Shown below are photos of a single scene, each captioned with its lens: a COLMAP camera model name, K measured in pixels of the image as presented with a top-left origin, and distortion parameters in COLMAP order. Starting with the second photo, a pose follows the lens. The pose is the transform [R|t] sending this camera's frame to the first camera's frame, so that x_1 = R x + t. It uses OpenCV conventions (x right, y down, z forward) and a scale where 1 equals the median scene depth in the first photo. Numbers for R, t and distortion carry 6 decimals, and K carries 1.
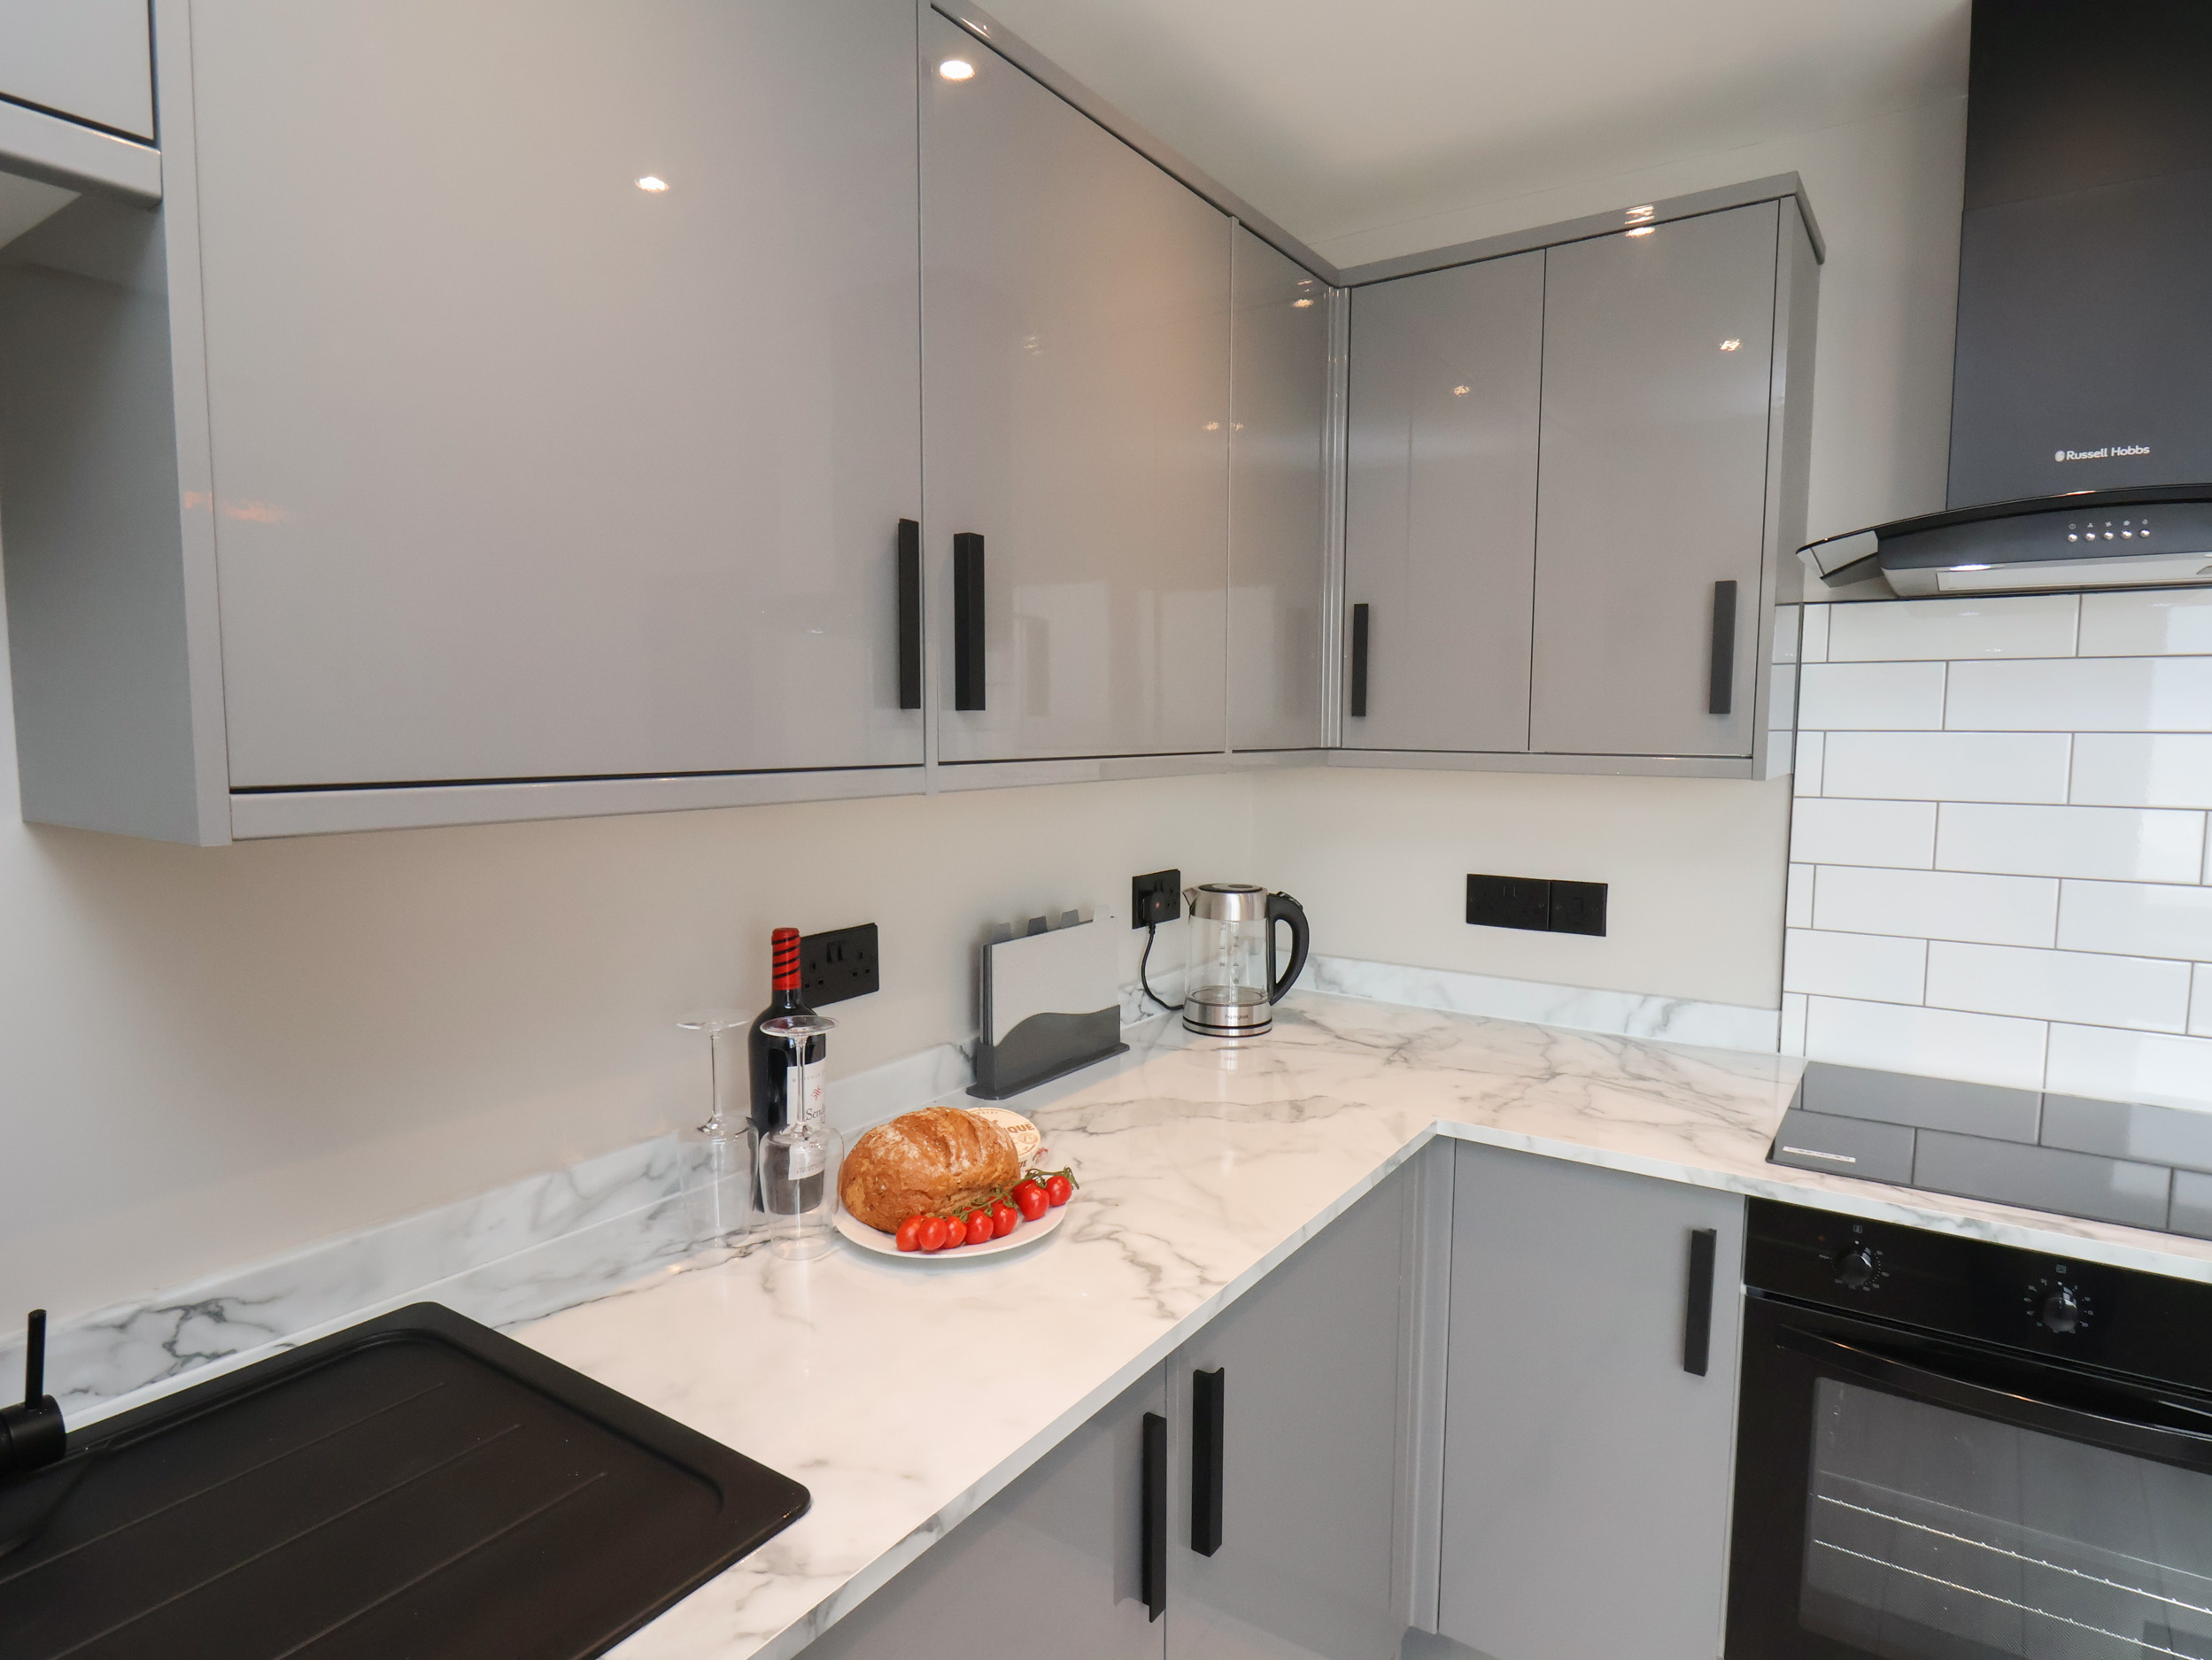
lens RADIAL K [[1235.5, 0, 1108.2], [0, 1235.5, 823.6], [0, 0, 1]] dist [0.001928, -0.012669]
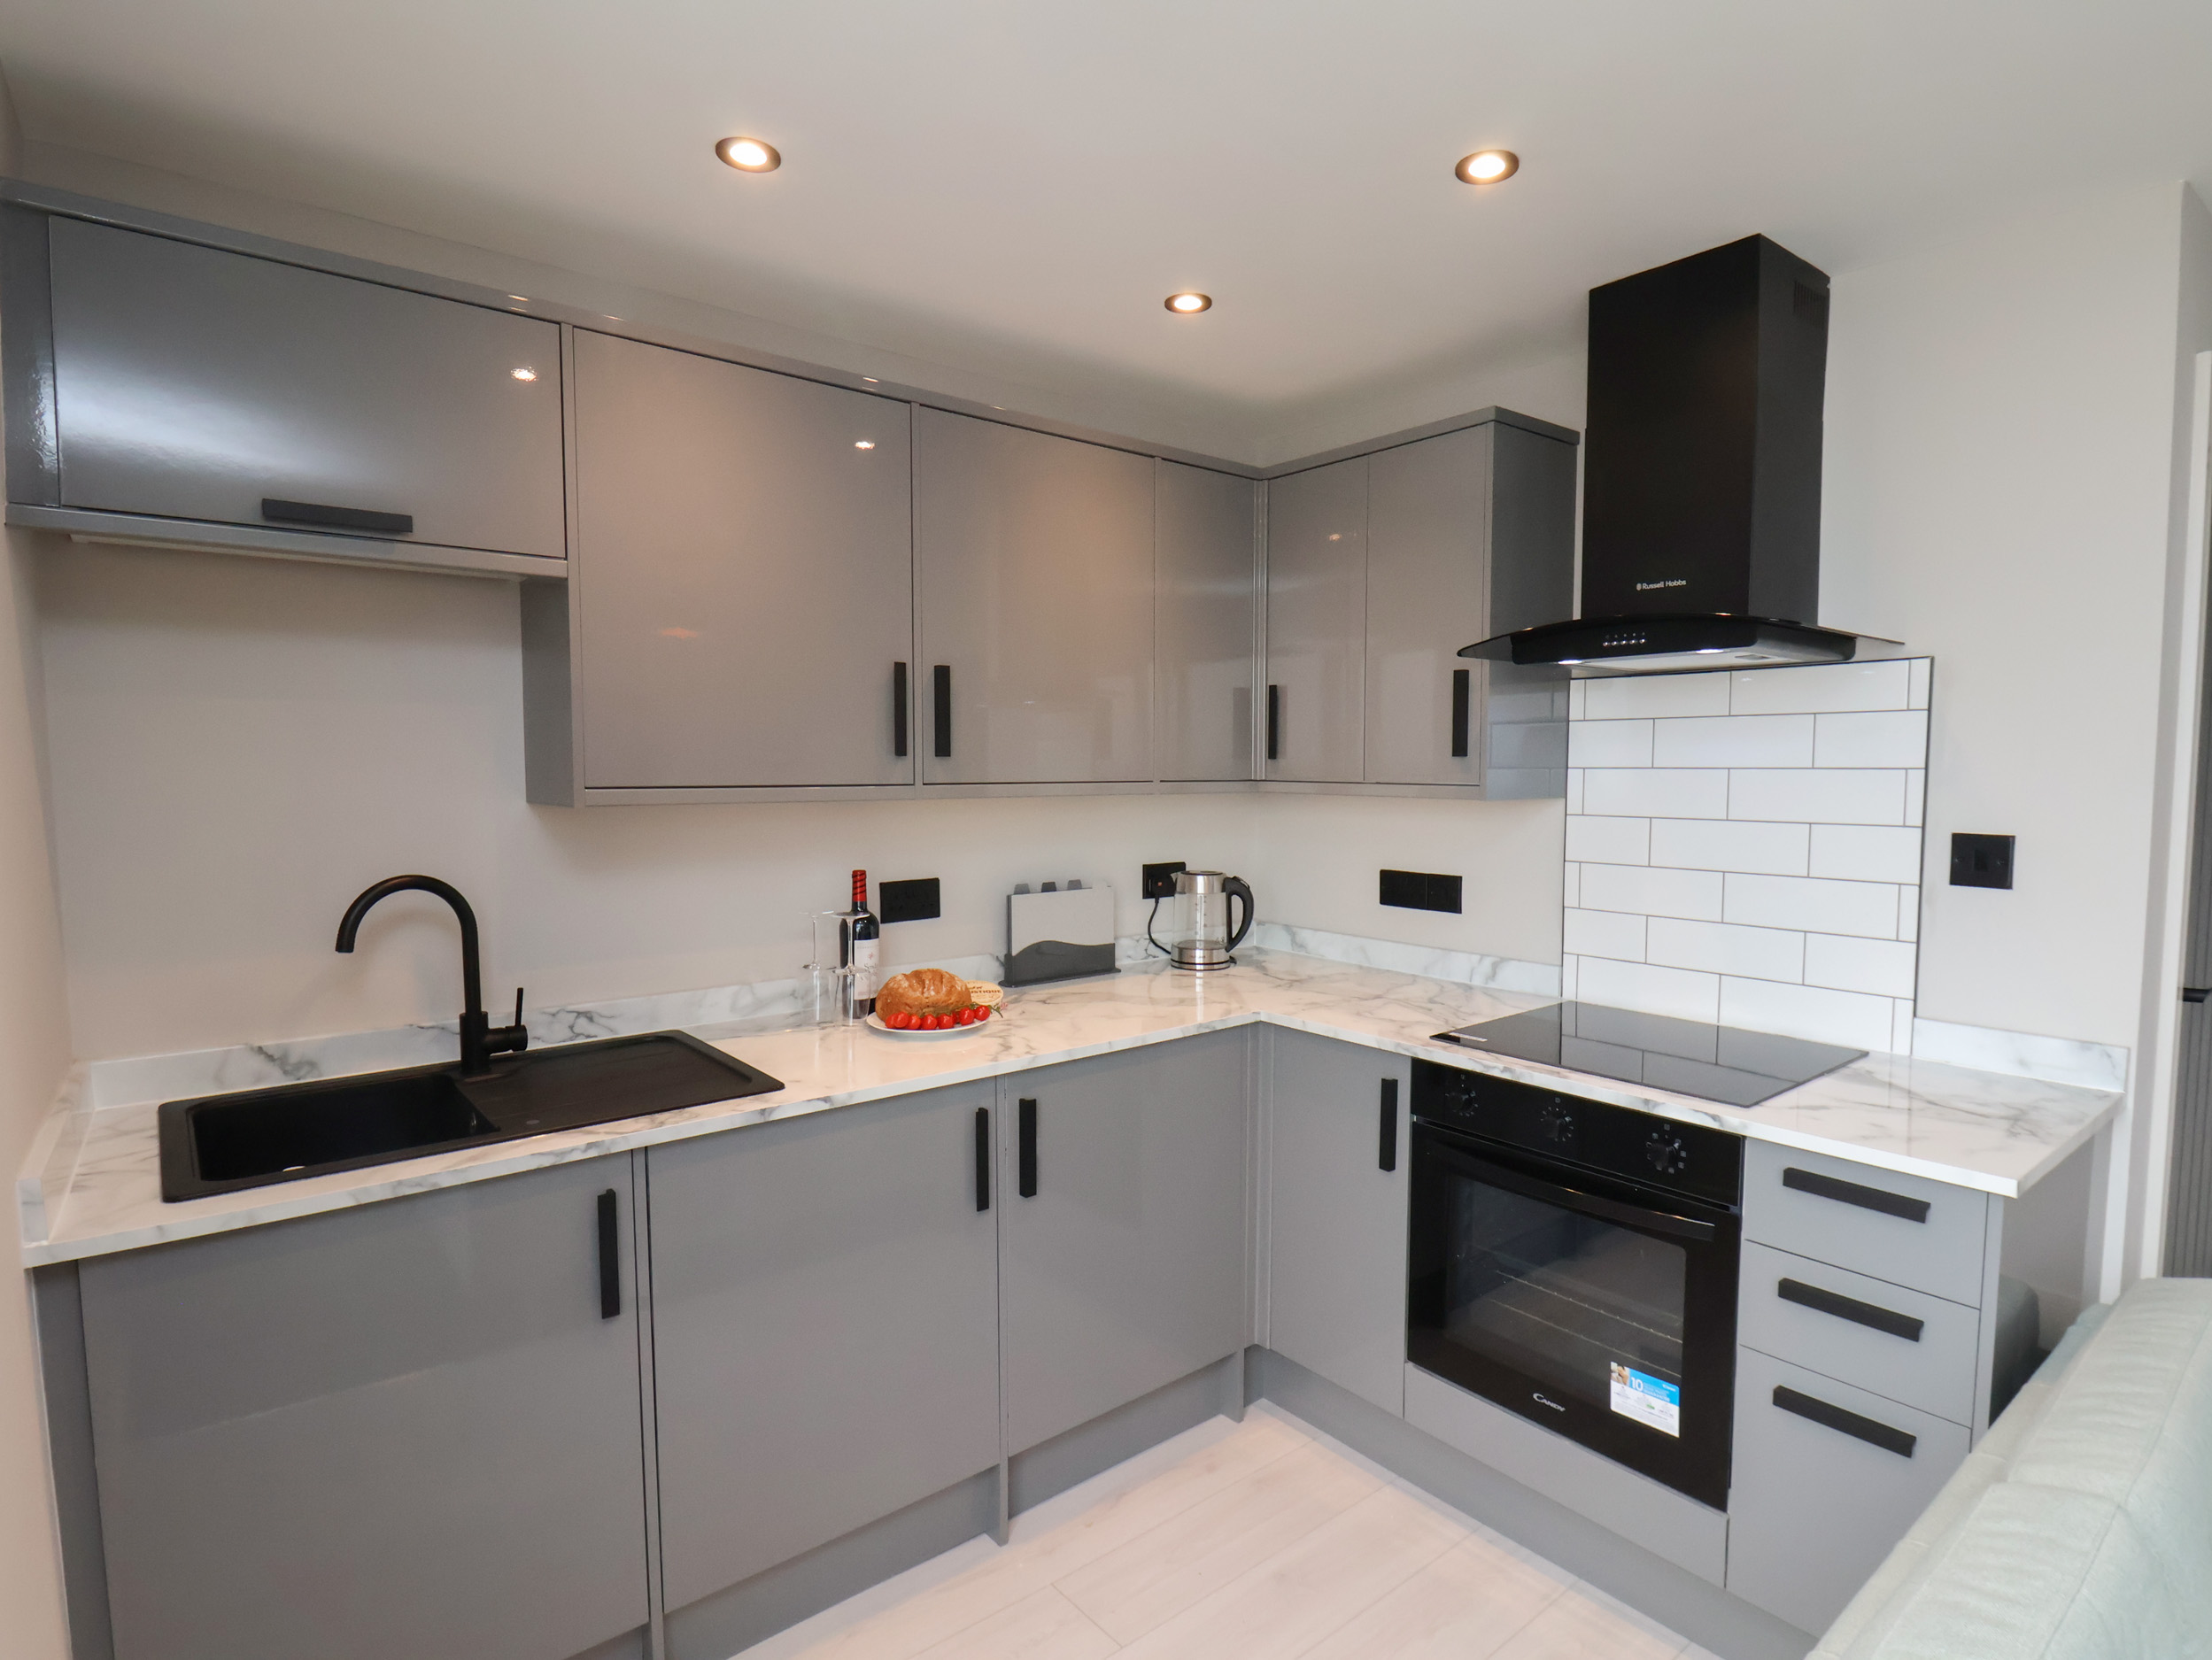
lens RADIAL K [[1157.2, 0, 1106.0], [0, 1157.2, 830.0], [0, 0, 1]] dist [-0.001416, -0.000076]
pose [[0.957374, 0.014720, -0.288475, 0.477663], [-0.022157, 0.999501, -0.022532, 0.041588], [0.287999, 0.027964, 0.957222, -0.470248]]
